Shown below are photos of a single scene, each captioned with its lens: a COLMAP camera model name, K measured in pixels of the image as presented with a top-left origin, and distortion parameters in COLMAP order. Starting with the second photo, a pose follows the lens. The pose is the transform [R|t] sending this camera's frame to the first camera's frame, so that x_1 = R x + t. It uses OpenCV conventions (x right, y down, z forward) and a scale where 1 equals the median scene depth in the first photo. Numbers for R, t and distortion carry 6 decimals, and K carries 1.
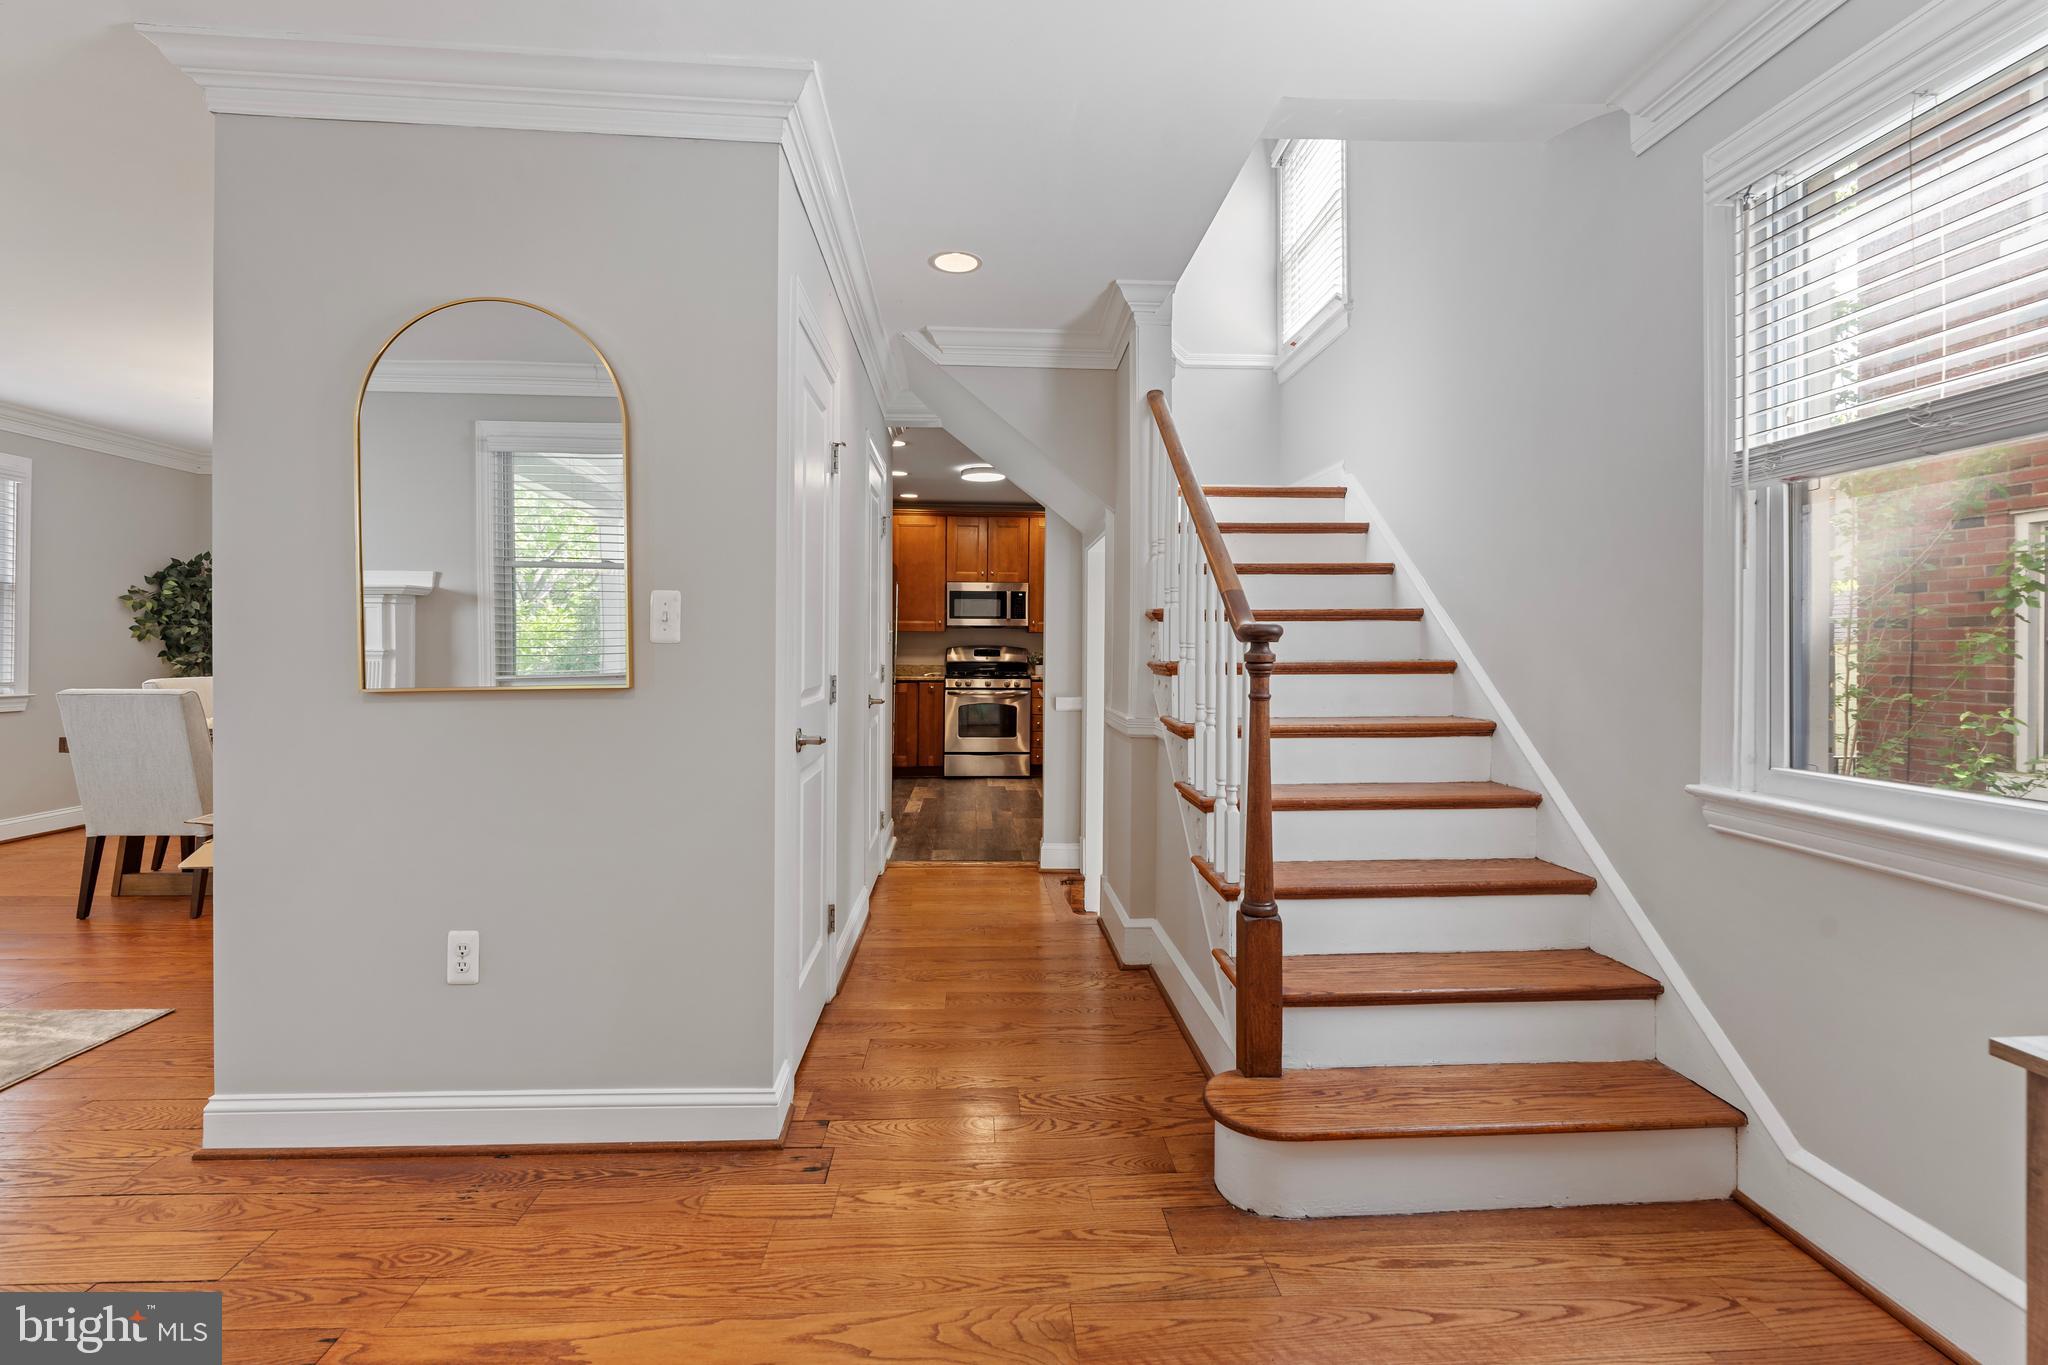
lens RADIAL K [[929.7, 0, 1019.6], [0, 929.7, 654.5], [0, 0, 1]] dist [-0.001753, 0.000852]
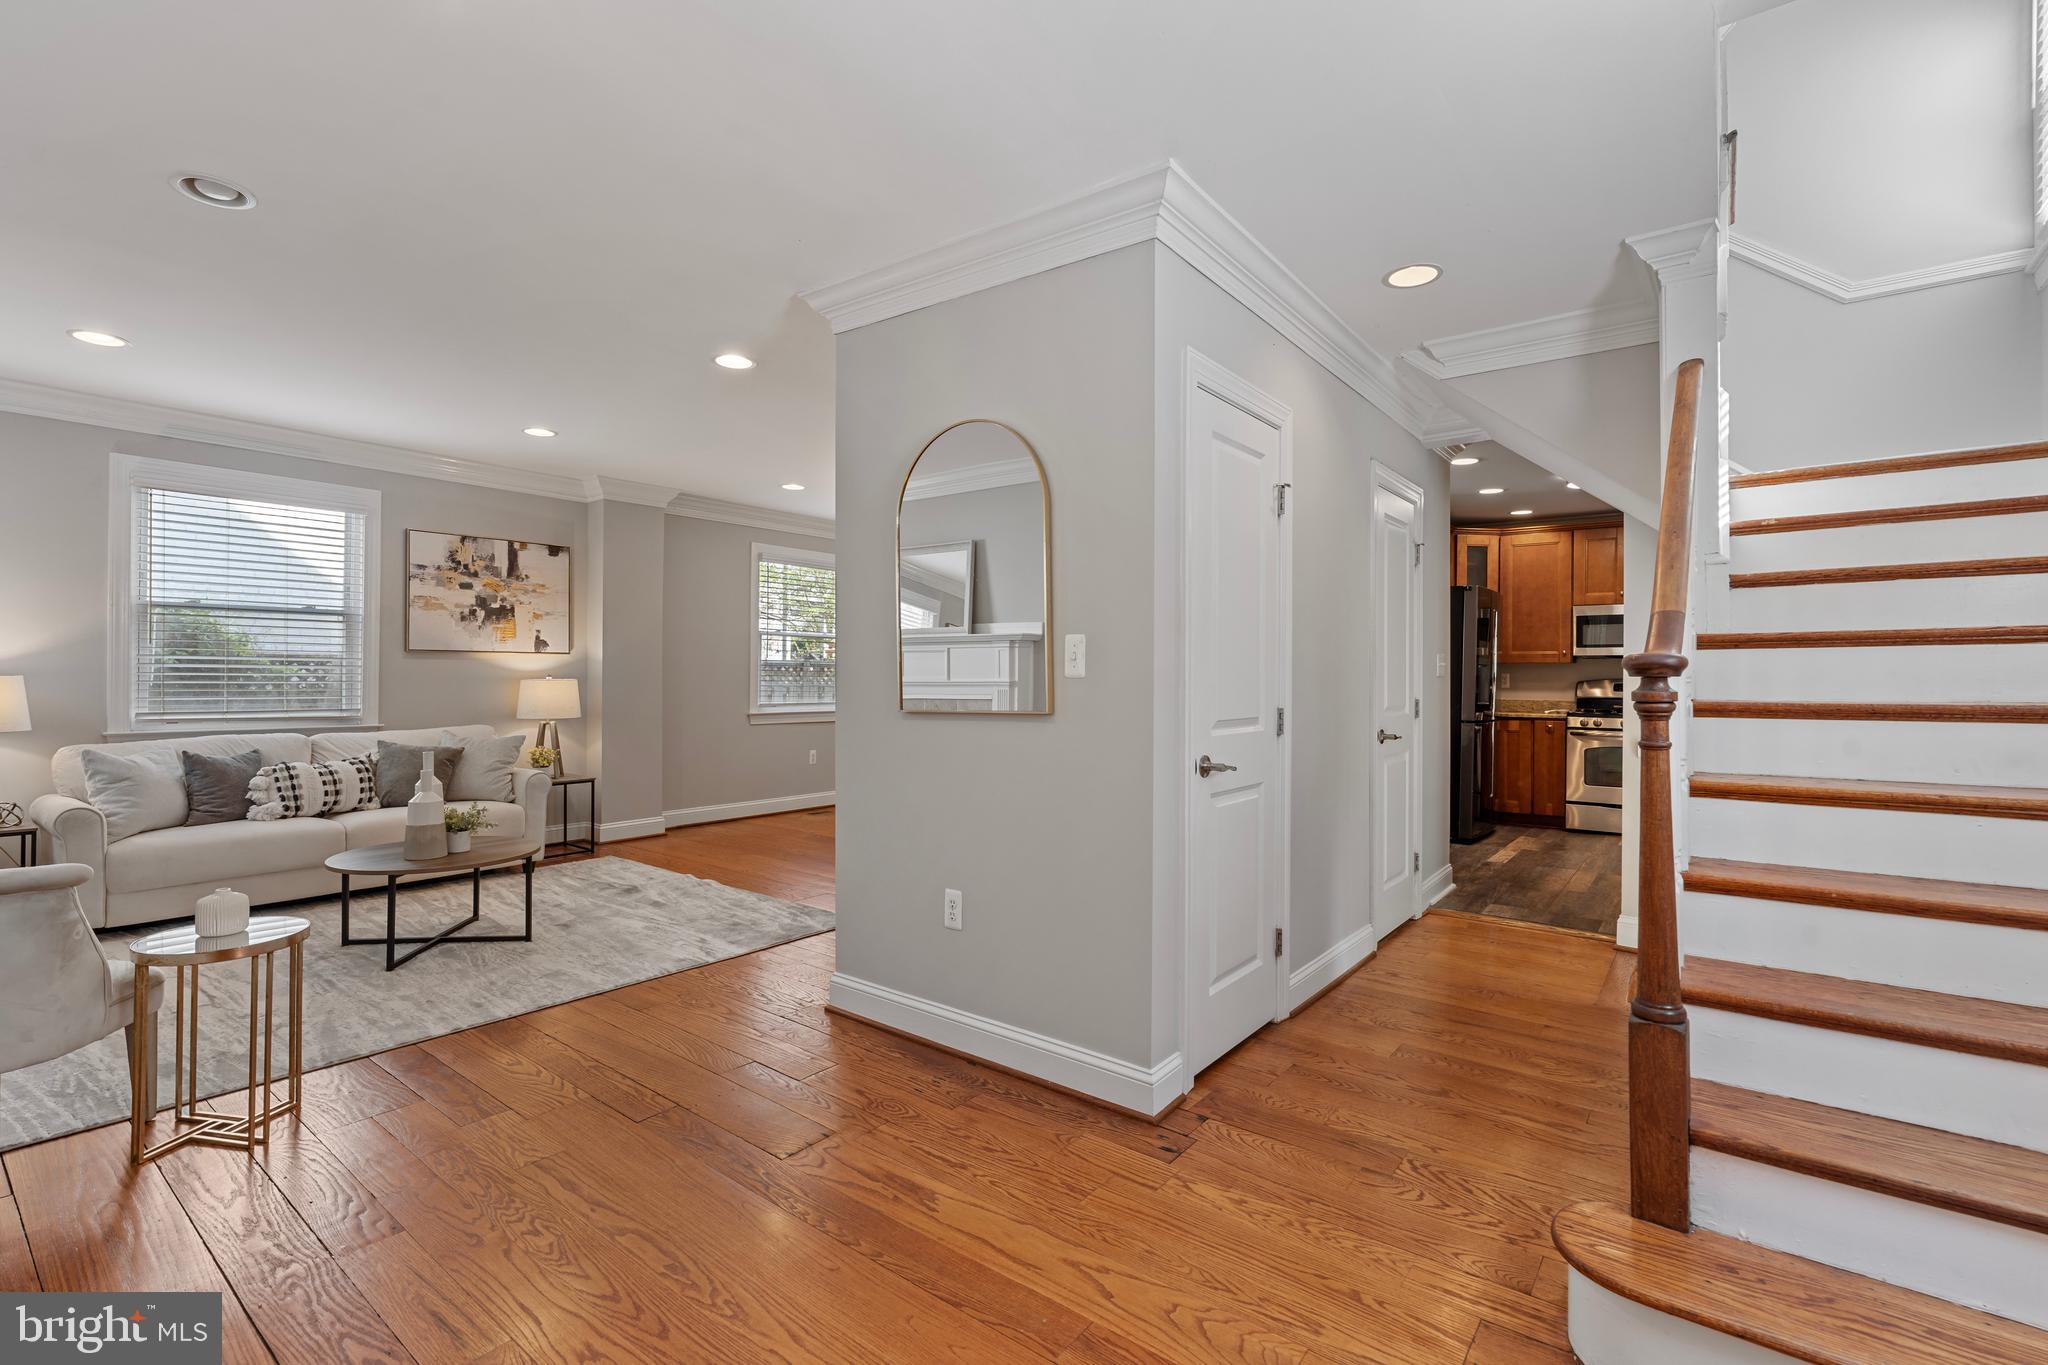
lens RADIAL K [[919.2, 0, 1024.0], [0, 919.2, 682.5], [0, 0, 1]] dist [-0.002888, 0.004057]
pose [[0.757920, 0.003110, -0.652340, 0.352849], [-0.006290, 0.999977, -0.002540, -0.002819], [0.652317, 0.006029, 0.757922, 0.046616]]
